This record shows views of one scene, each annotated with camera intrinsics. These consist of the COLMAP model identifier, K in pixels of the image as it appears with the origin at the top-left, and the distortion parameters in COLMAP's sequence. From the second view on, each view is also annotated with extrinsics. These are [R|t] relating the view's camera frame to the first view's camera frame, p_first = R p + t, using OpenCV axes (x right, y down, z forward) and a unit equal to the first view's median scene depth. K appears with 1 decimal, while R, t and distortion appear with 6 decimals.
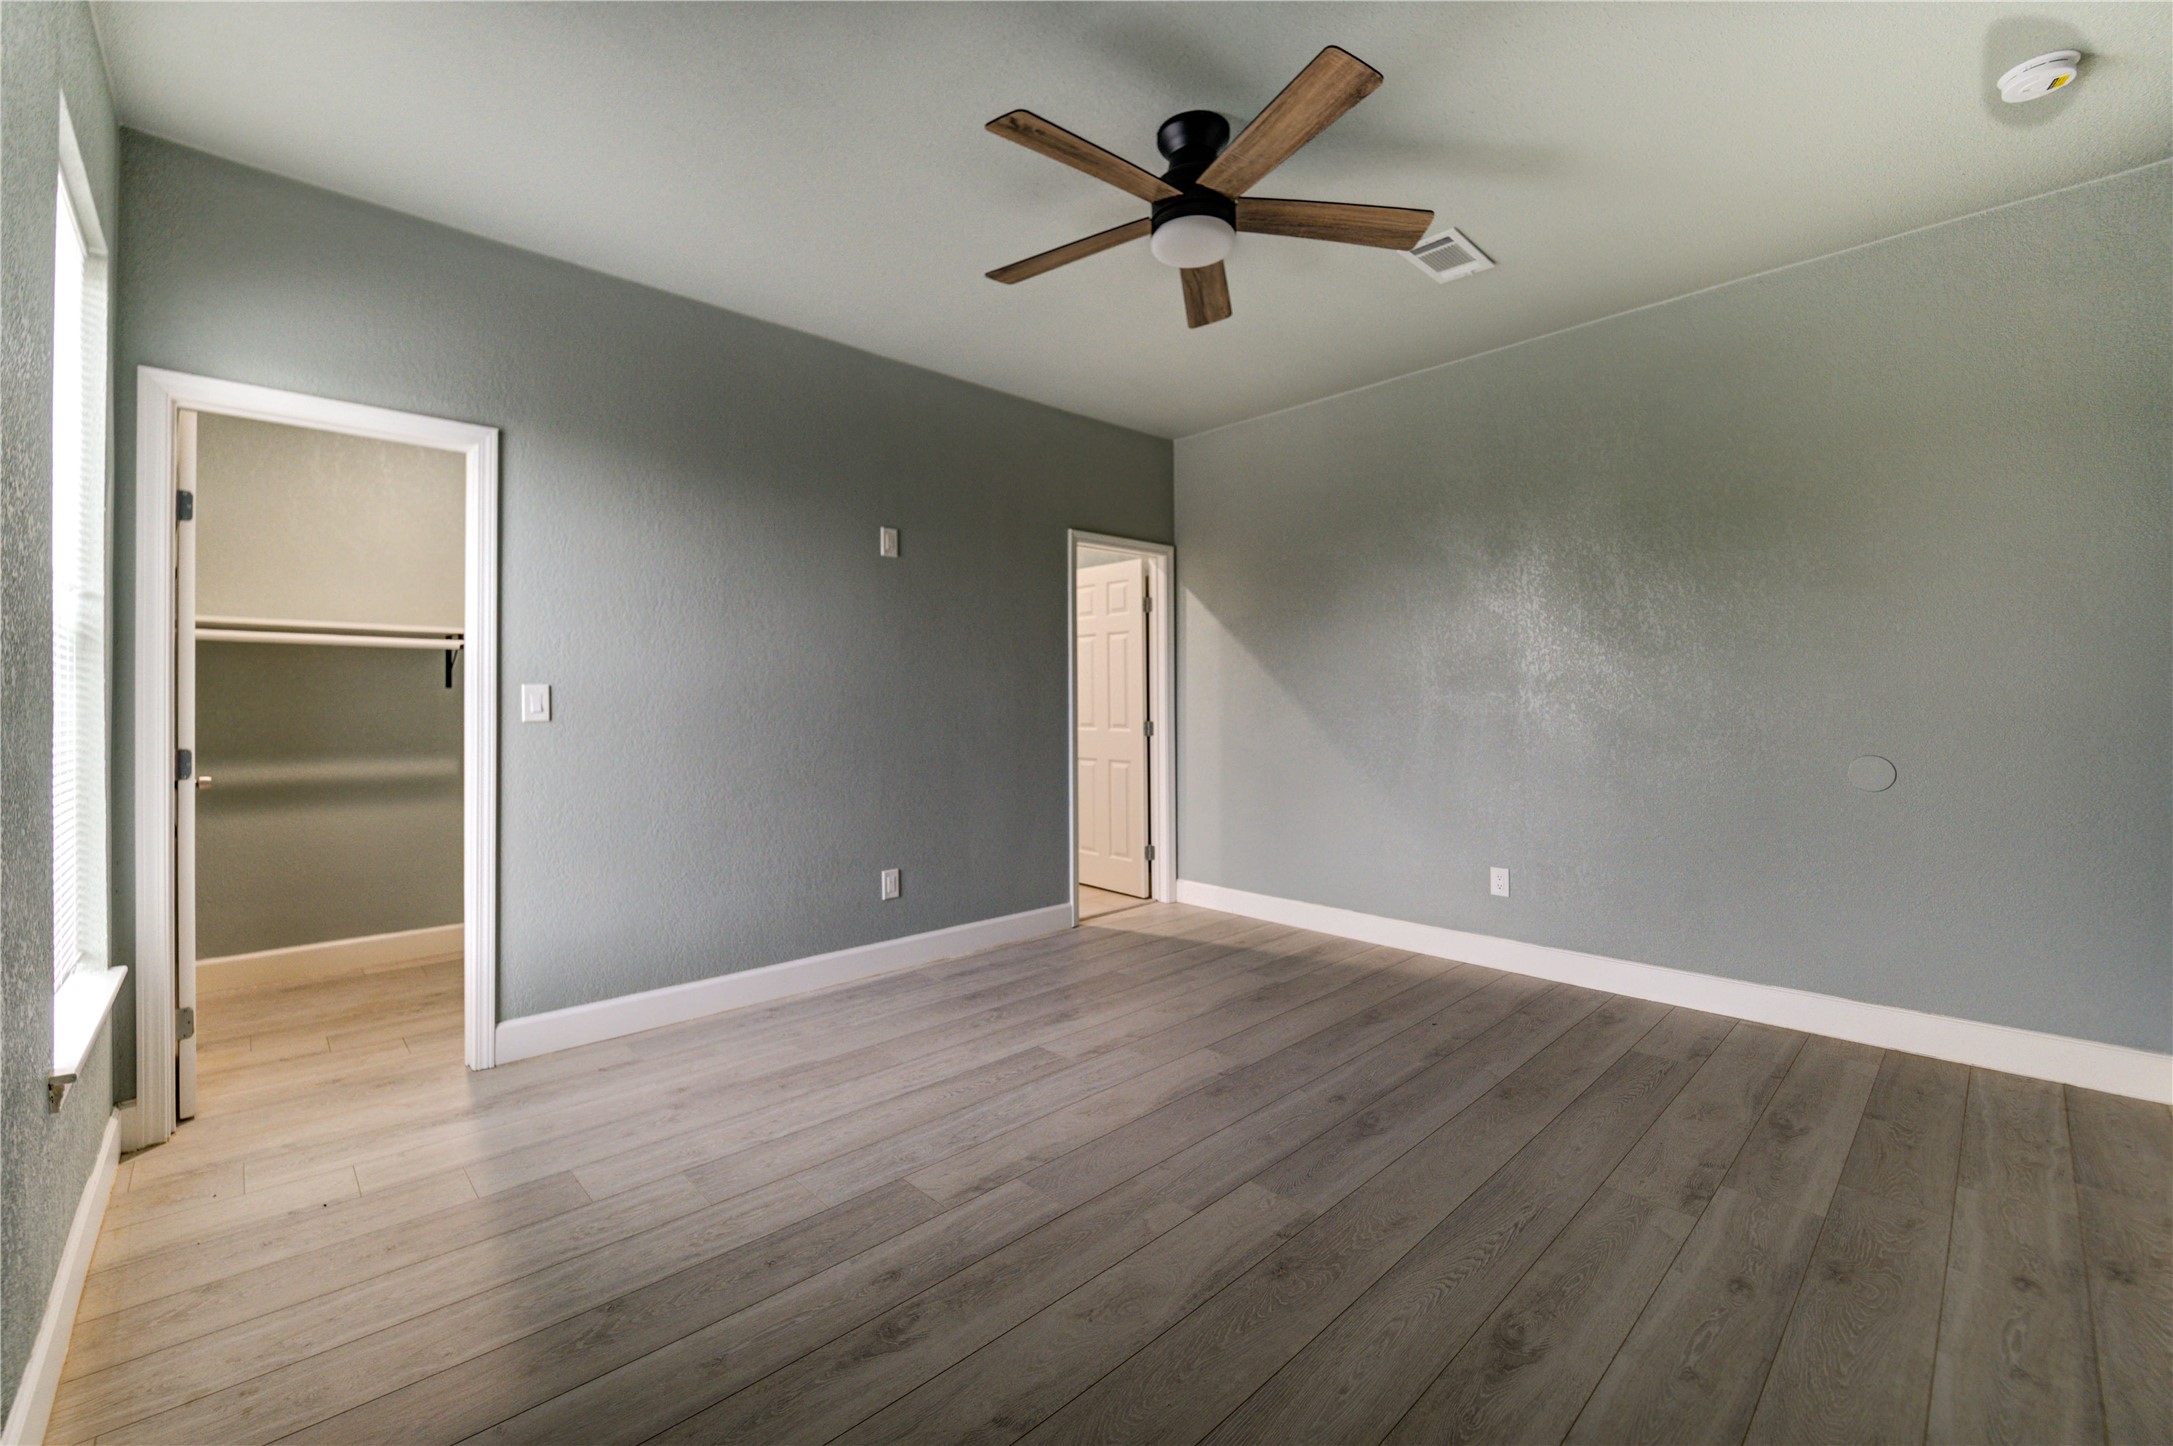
lens RADIAL K [[893.8, 0, 1070.7], [0, 893.8, 695.3], [0, 0, 1]] dist [0.000495, -0.006496]
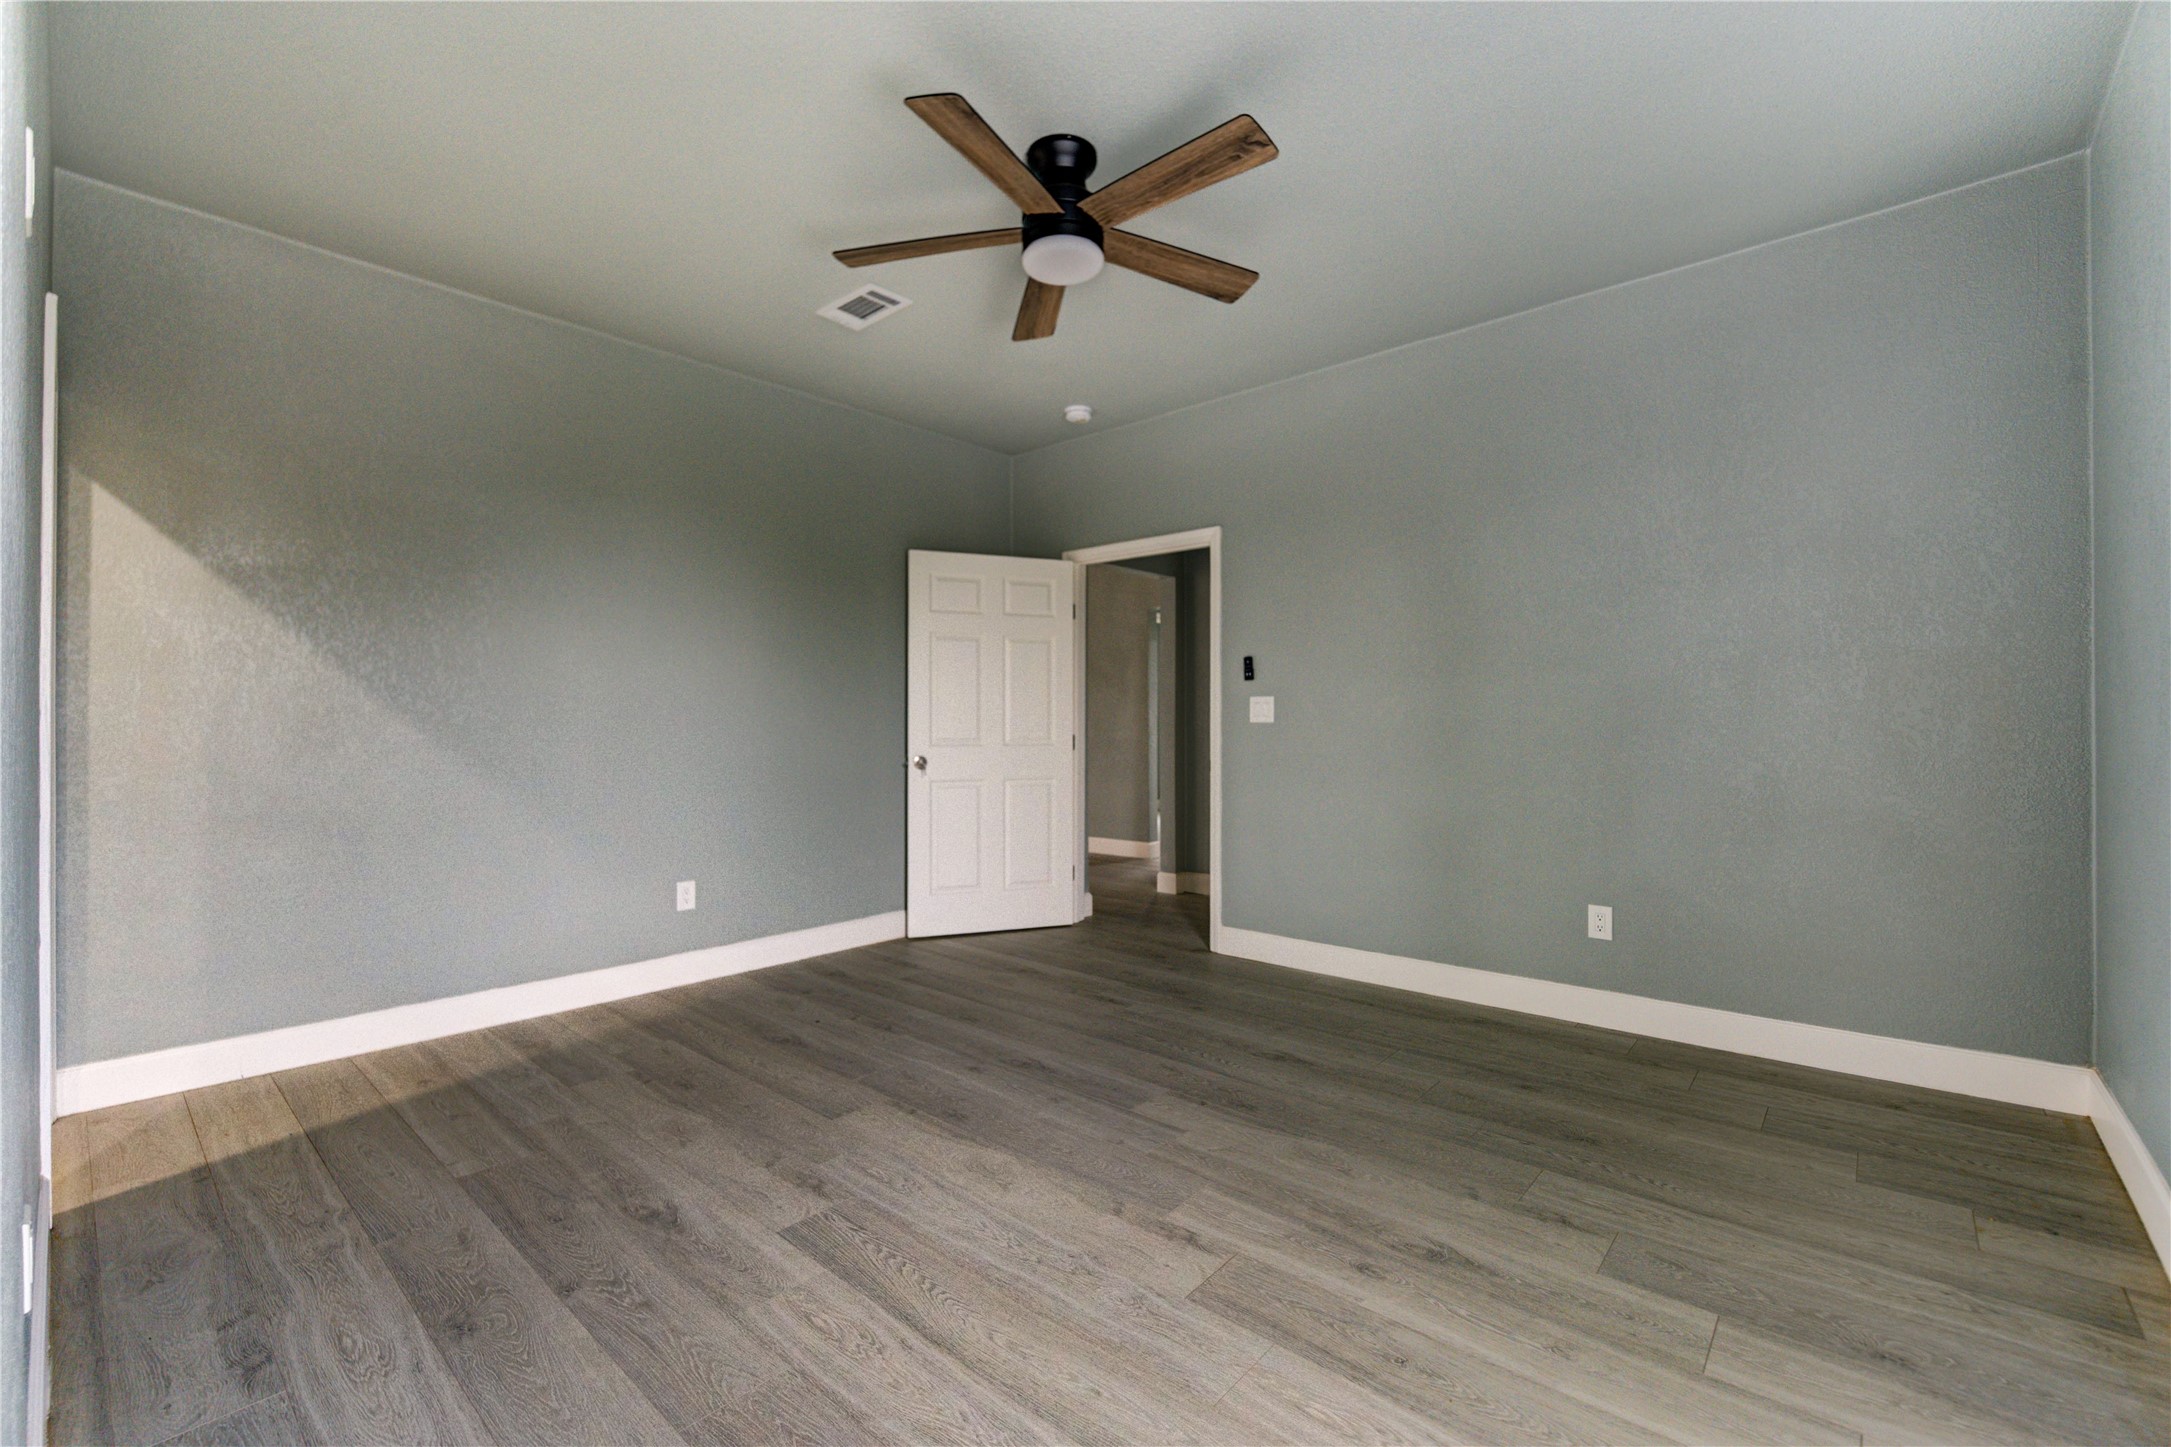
lens RADIAL K [[897.6, 0, 1079.2], [0, 897.6, 712.8], [0, 0, 1]] dist [-0.000229, -0.011408]
pose [[-0.093645, 0.019573, 0.995413, -0.664820], [-0.005153, 0.999784, -0.020144, 0.030468], [-0.995592, -0.007016, -0.093524, 0.801578]]
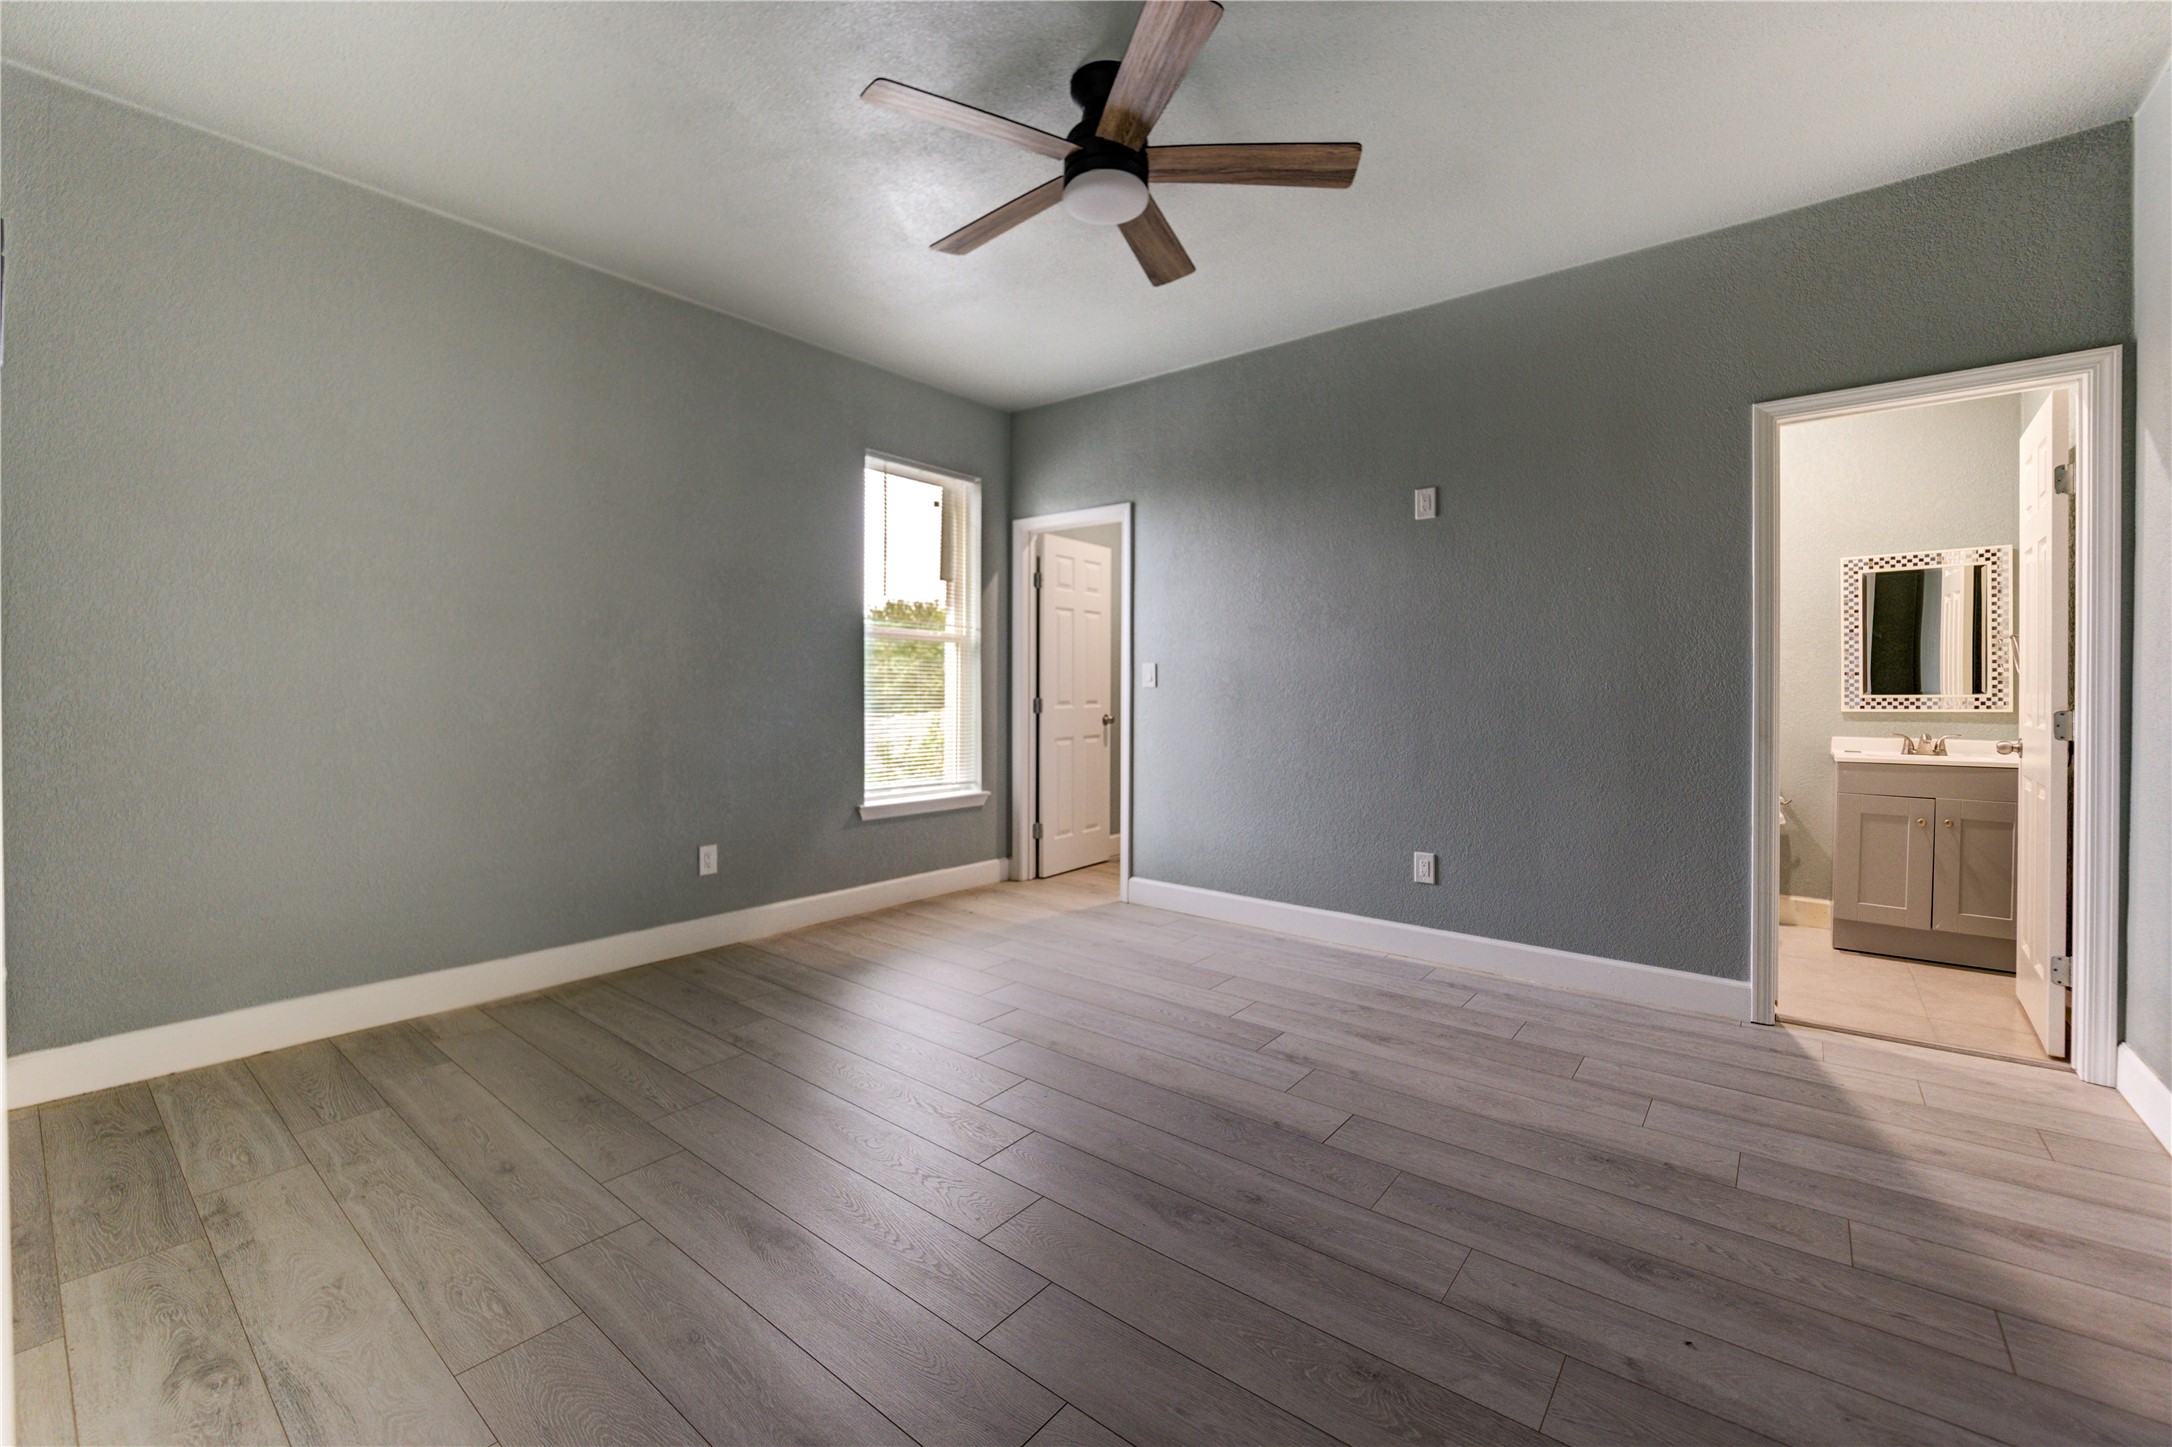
lens RADIAL K [[893.4, 0, 1070.2], [0, 893.4, 695.8], [0, 0, 1]] dist [0.000495, -0.006496]
pose [[0.127376, 0.015190, -0.991738, 0.825702], [0.002393, 0.999875, 0.015622, 0.017786], [0.991852, -0.004363, 0.127323, 0.618894]]
